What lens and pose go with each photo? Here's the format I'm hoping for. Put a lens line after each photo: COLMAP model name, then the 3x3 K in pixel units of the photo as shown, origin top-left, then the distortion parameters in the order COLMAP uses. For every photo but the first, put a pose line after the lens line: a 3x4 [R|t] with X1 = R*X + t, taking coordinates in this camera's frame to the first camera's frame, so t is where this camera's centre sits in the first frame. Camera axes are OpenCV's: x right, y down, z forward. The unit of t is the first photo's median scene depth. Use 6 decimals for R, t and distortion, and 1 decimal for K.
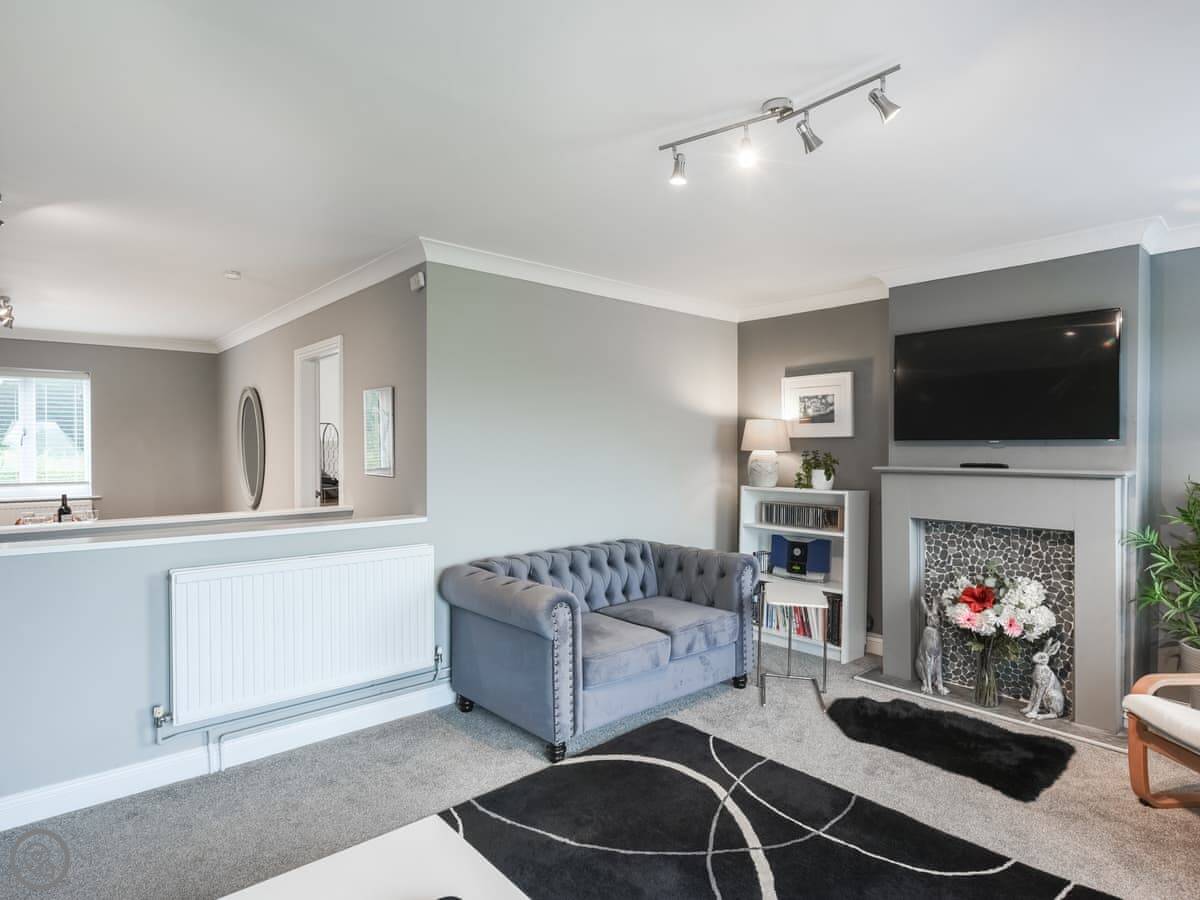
lens RADIAL K [[673.9, 0, 594.0], [0, 673.9, 452.9], [0, 0, 1]] dist [-0.010325, -0.000308]
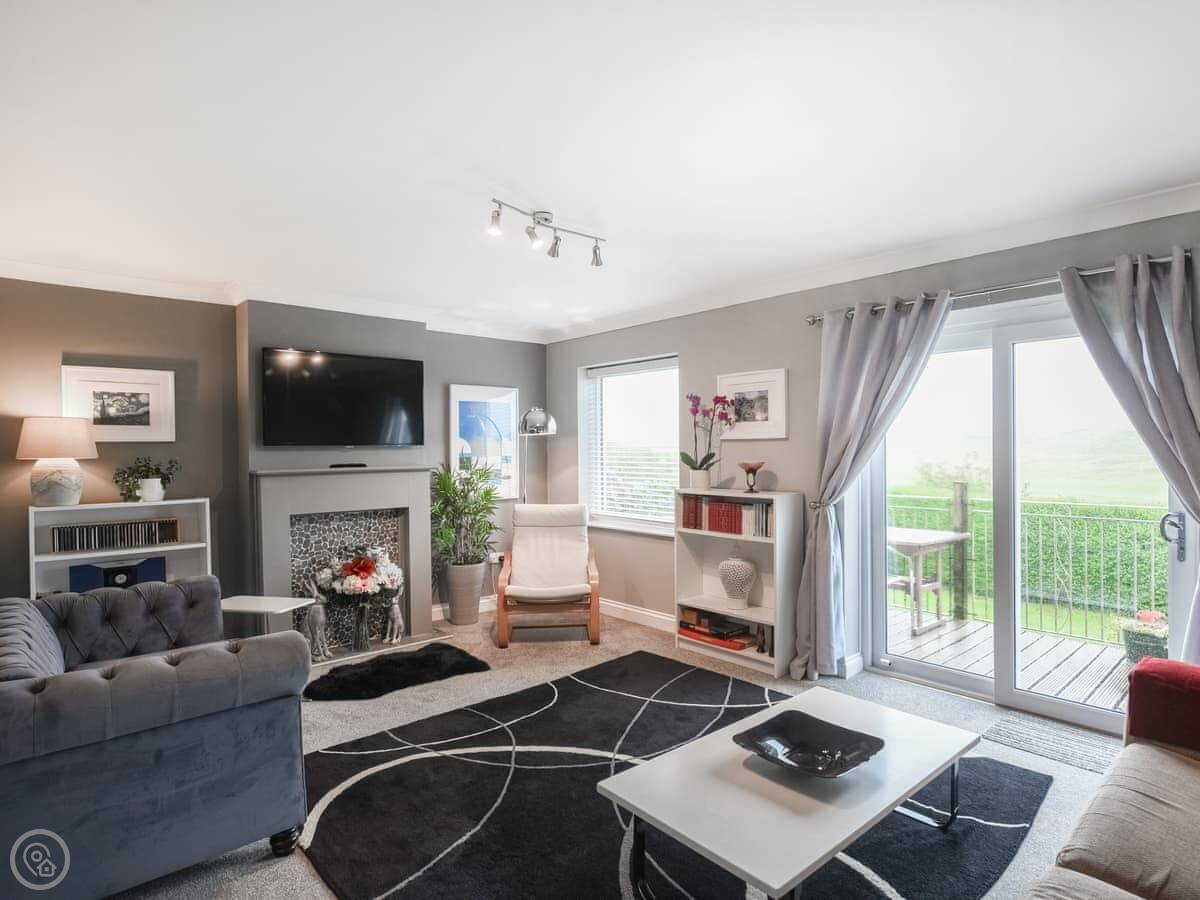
lens RADIAL K [[673.9, 0, 614.6], [0, 673.9, 454.2], [0, 0, 1]] dist [-0.010325, -0.000308]
pose [[-0.030531, -0.008294, 0.999499, -0.761089], [0.018302, 0.999793, 0.008856, -0.004996], [-0.999366, 0.018563, -0.030373, 0.571054]]
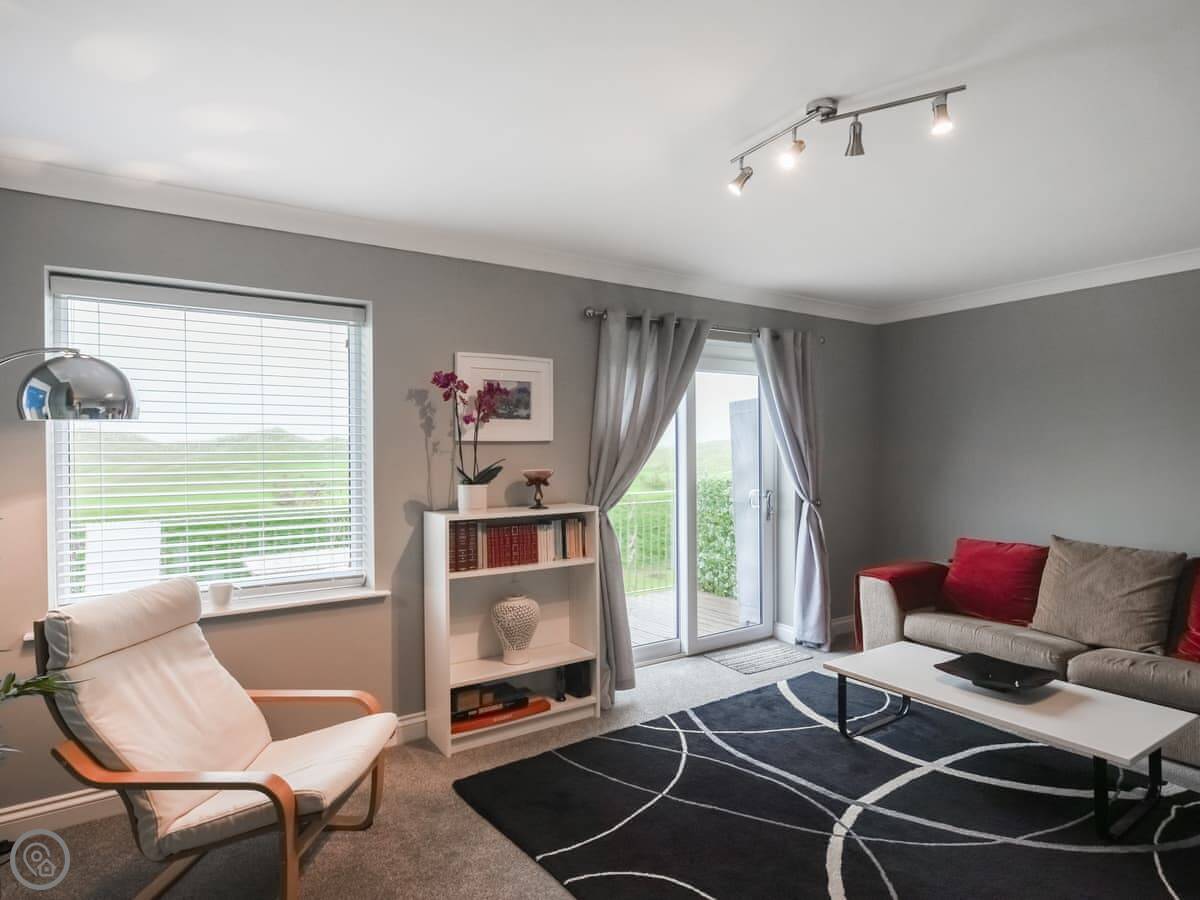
lens RADIAL K [[673.9, 0, 595.0], [0, 673.9, 452.6], [0, 0, 1]] dist [-0.010325, -0.000308]
pose [[-0.995219, 0.006848, 0.097424, 0.325435], [0.008238, 0.999870, 0.013872, -0.014572], [-0.097317, 0.014609, -0.995146, 1.285769]]
